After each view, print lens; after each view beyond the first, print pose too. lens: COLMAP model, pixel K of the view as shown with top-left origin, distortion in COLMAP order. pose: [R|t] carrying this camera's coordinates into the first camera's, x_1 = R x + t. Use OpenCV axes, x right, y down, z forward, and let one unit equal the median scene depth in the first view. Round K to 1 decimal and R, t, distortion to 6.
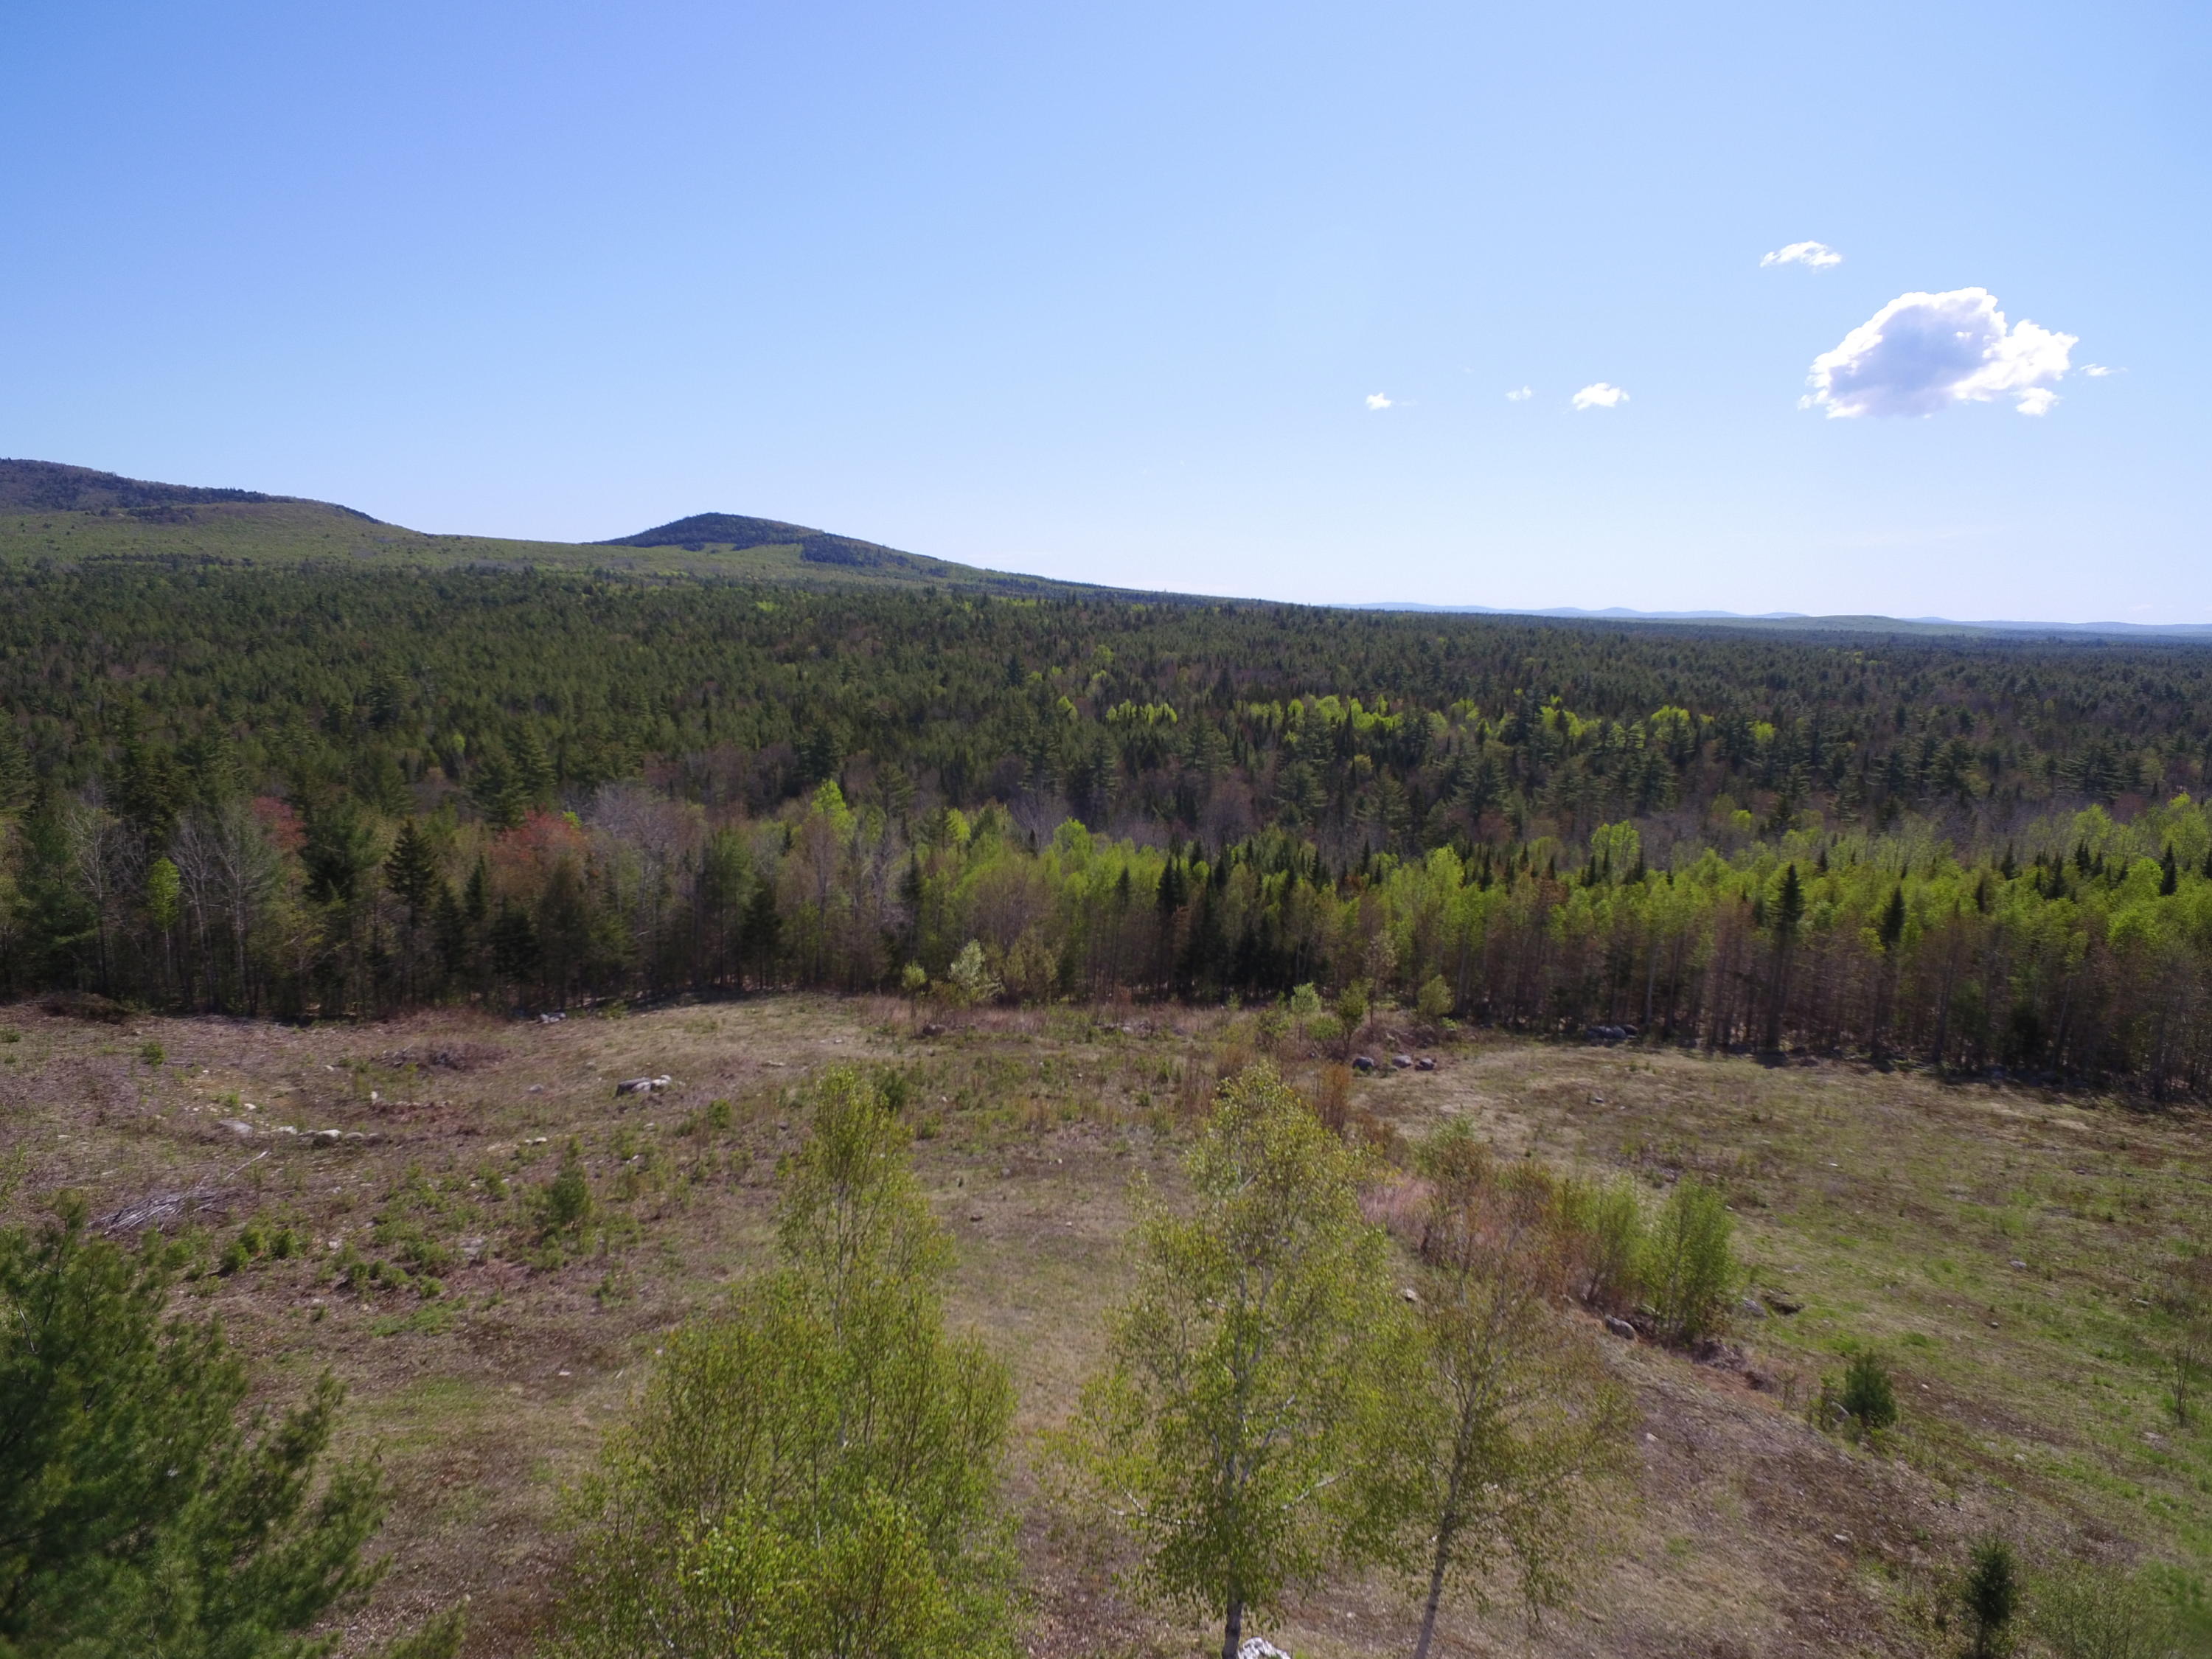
lens RADIAL K [[1276.7, 0, 1101.6], [0, 1276.7, 805.4], [0, 0, 1]] dist [-0.016064, 0.017541]
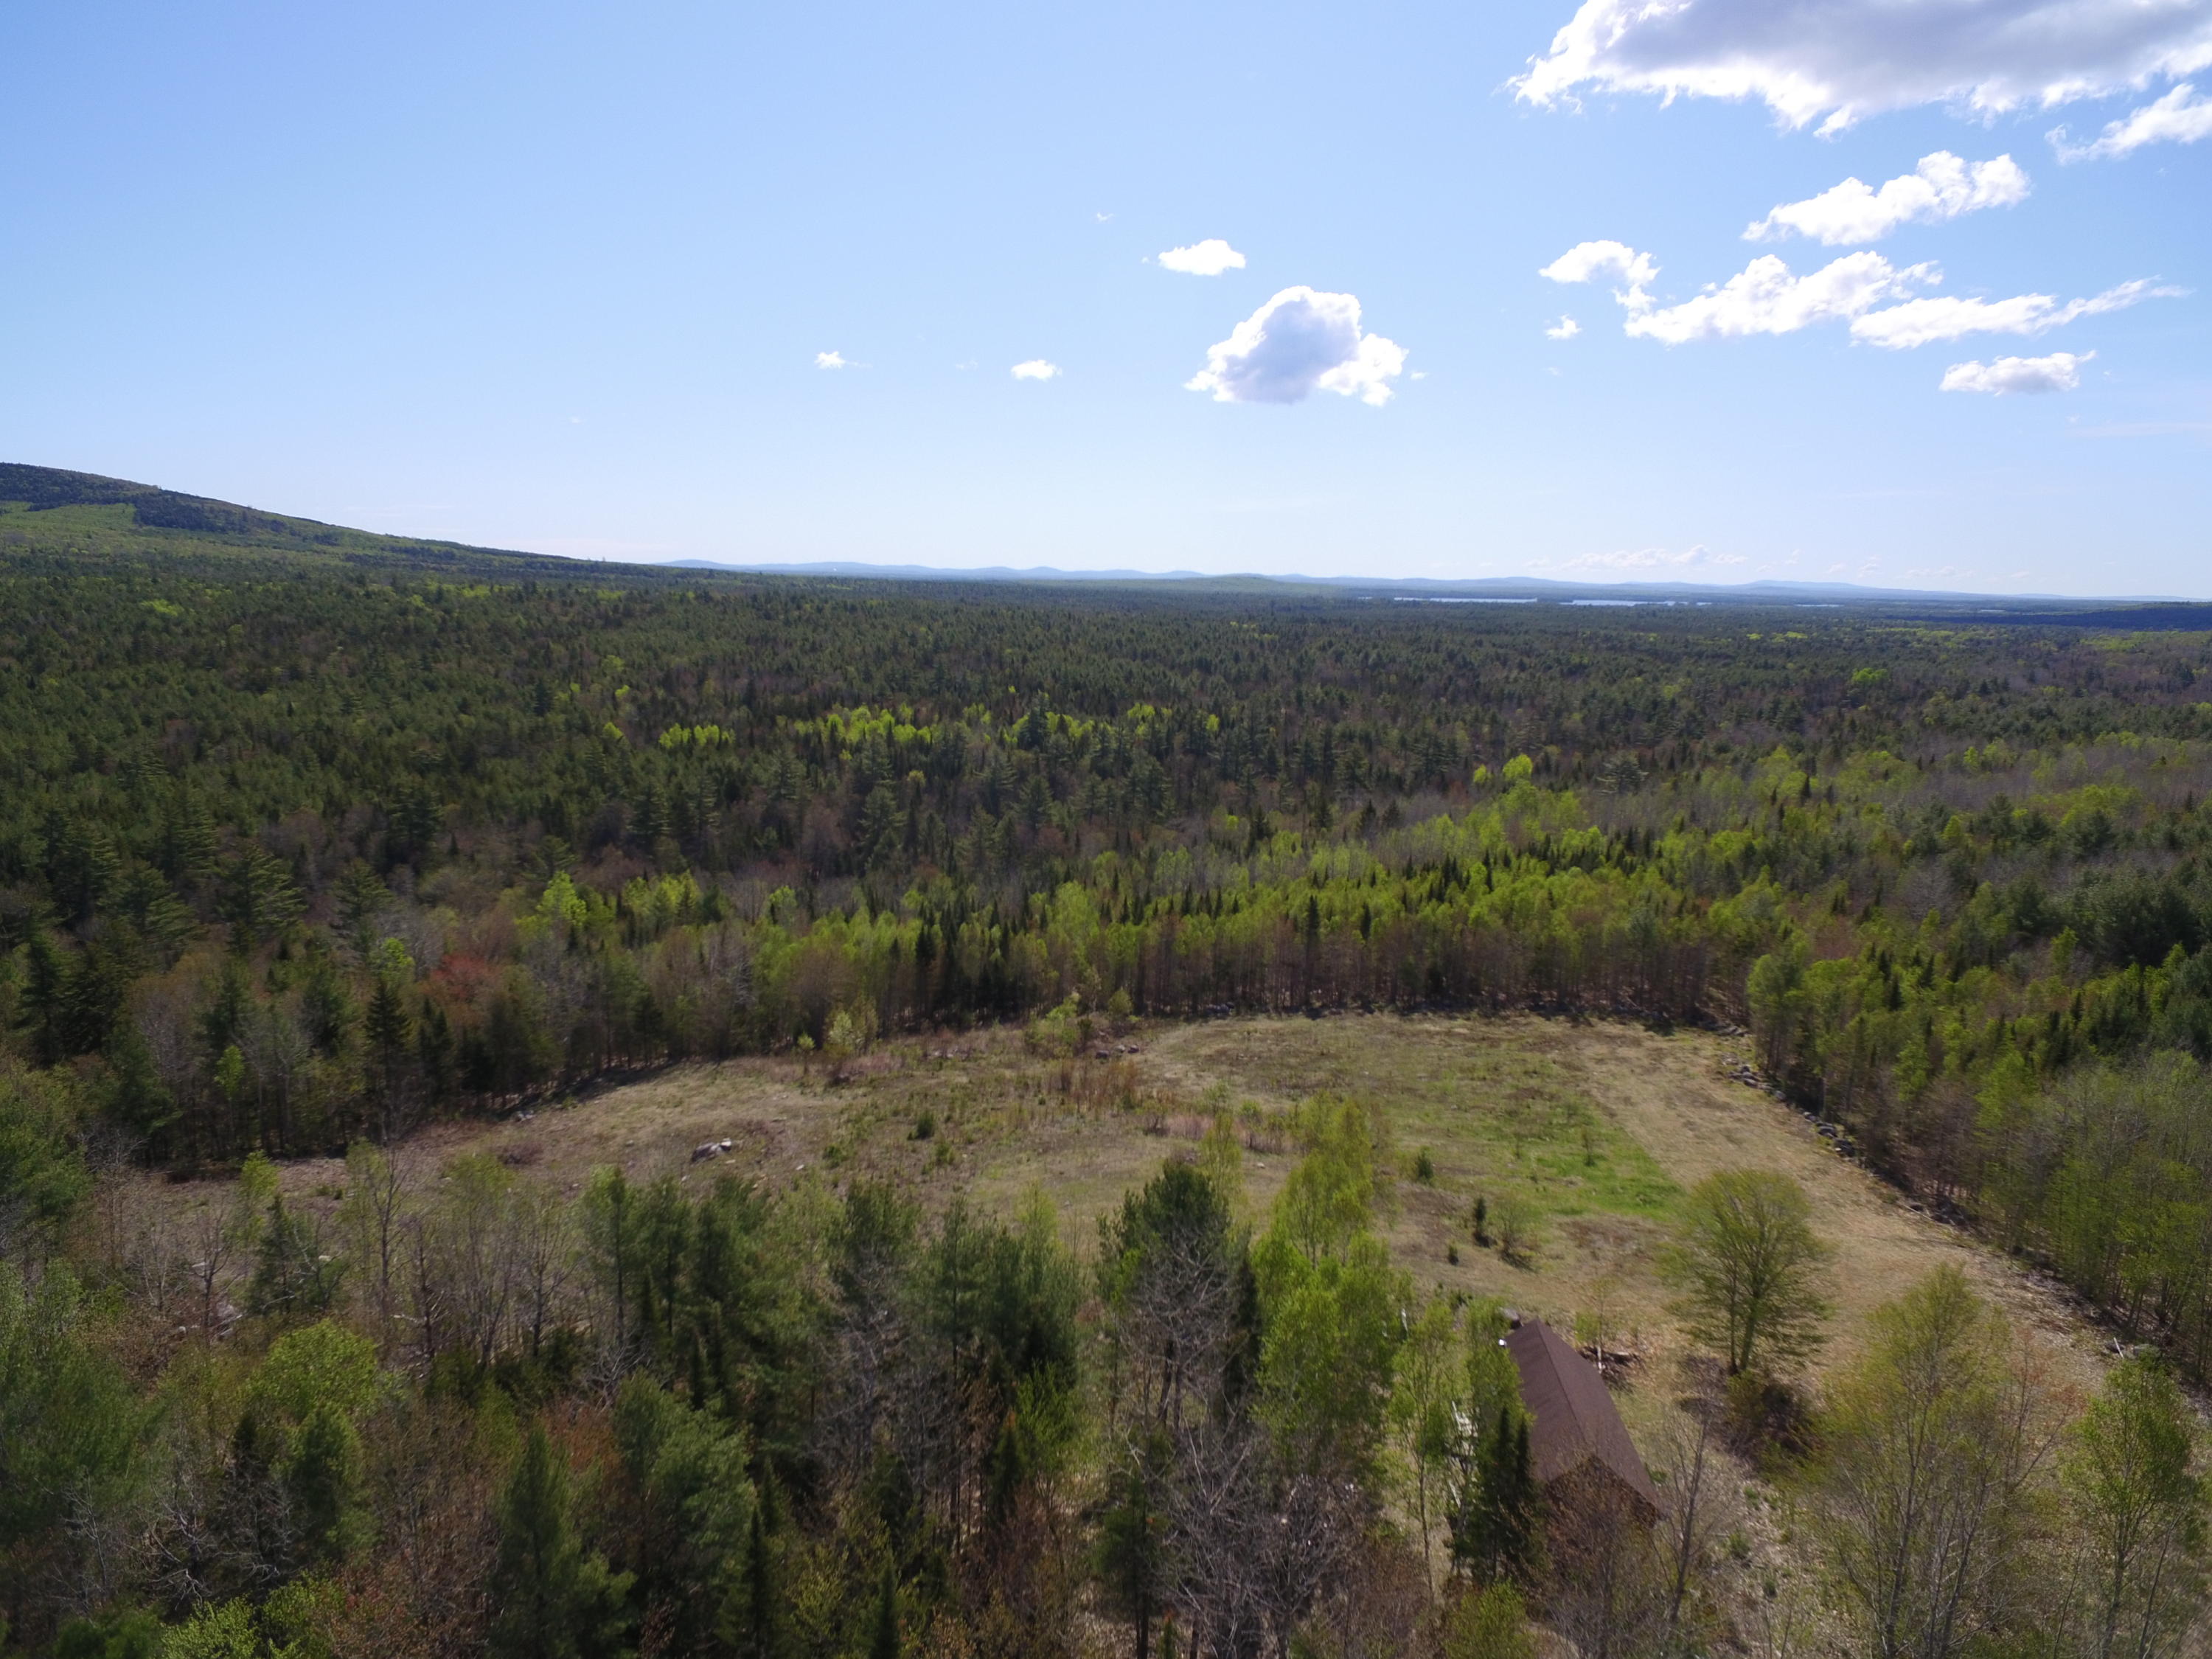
lens RADIAL K [[1294.0, 0, 1108.0], [0, 1294.0, 789.4], [0, 0, 1]] dist [-0.000612, 0.001625]
pose [[0.907501, -0.072182, 0.413803, -0.392114], [0.063691, 0.997380, 0.034299, -0.166381], [-0.415194, -0.004771, 0.909720, -0.430293]]
